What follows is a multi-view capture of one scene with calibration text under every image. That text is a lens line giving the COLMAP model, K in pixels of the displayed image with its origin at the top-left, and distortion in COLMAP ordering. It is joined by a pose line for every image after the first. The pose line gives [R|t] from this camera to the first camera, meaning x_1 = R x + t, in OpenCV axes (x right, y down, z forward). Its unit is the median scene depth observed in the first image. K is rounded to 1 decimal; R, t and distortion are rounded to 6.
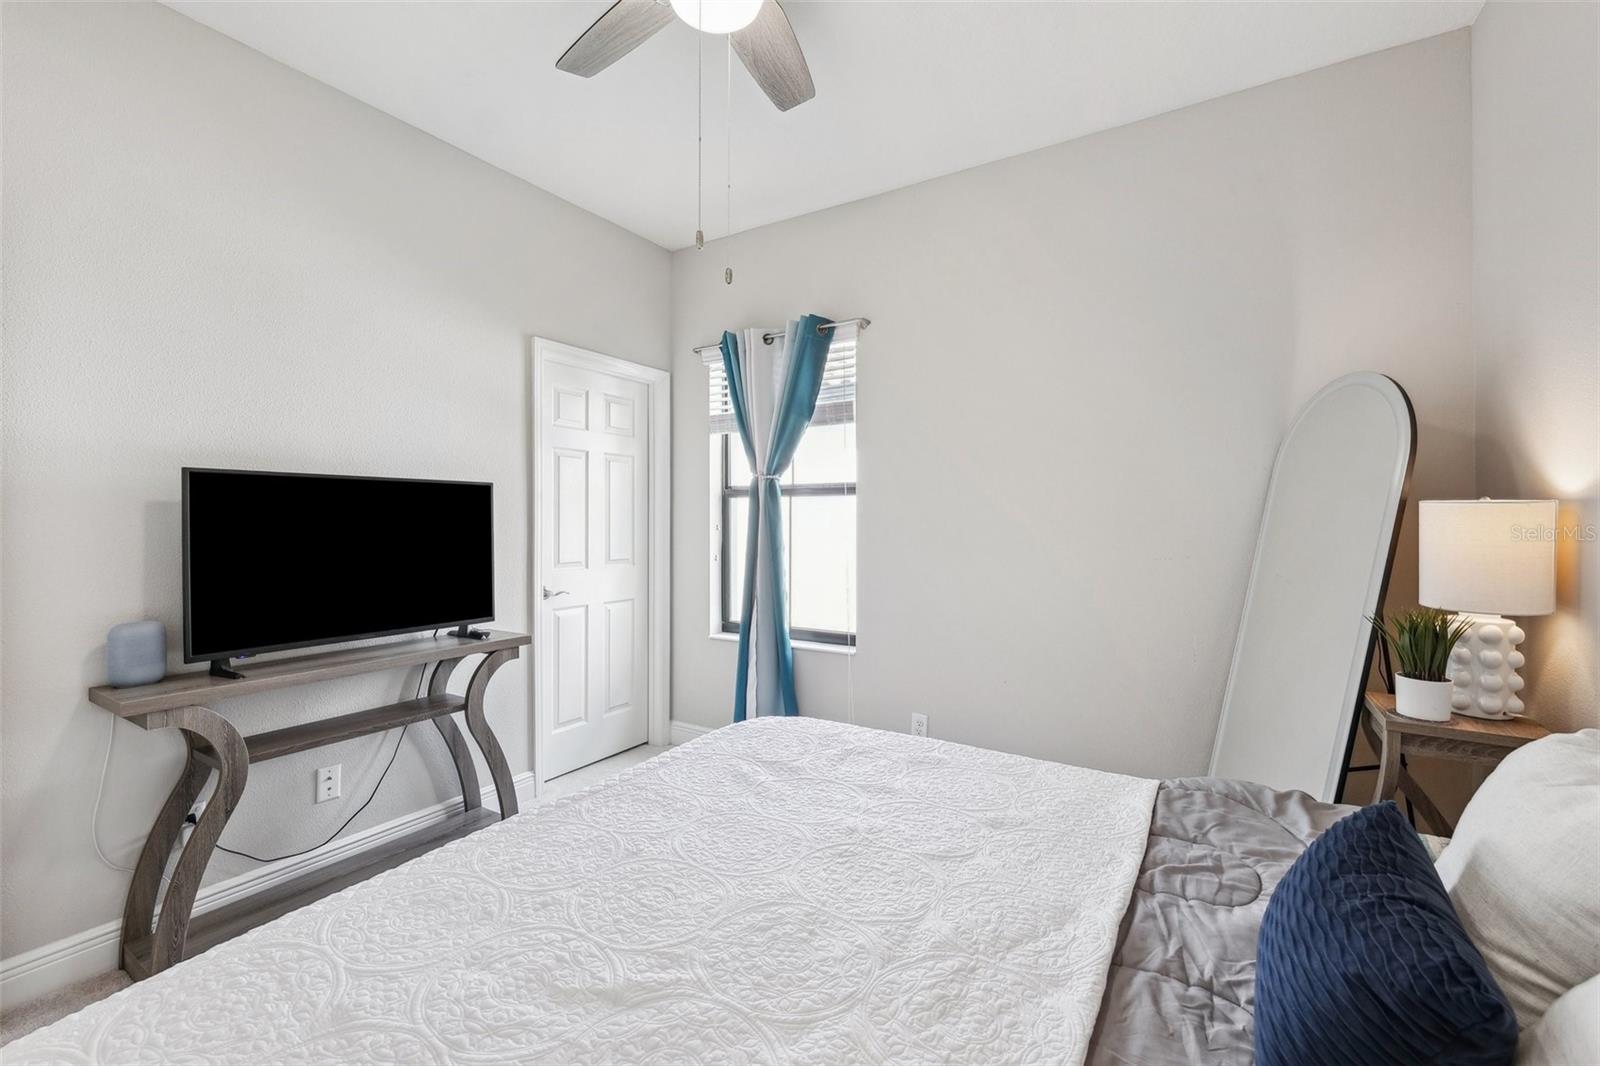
lens RADIAL K [[660.3, 0, 795.1], [0, 660.3, 531.7], [0, 0, 1]] dist [-0.008074, 0.000386]
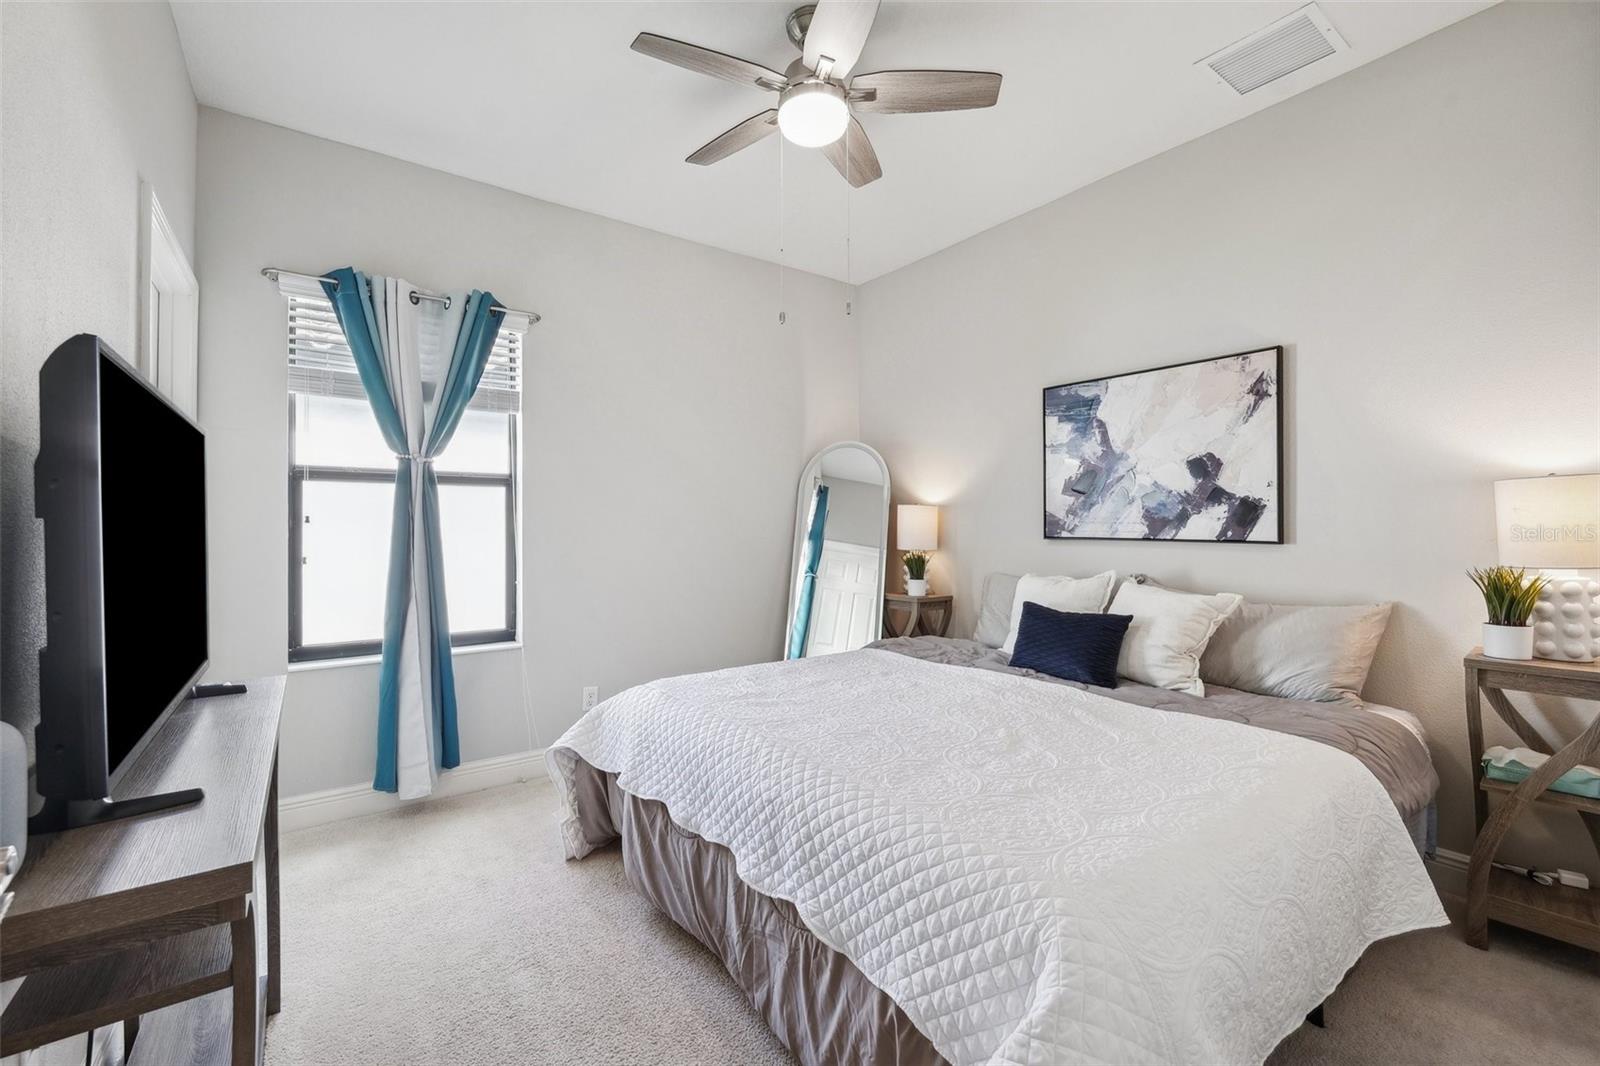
lens RADIAL K [[660.3, 0, 795.1], [0, 660.3, 531.7], [0, 0, 1]] dist [-0.008074, 0.000386]
pose [[0.376692, -0.023592, 0.926038, -0.655278], [0.013537, 0.999709, 0.019963, -0.003141], [-0.926240, 0.005016, 0.376902, 0.236104]]
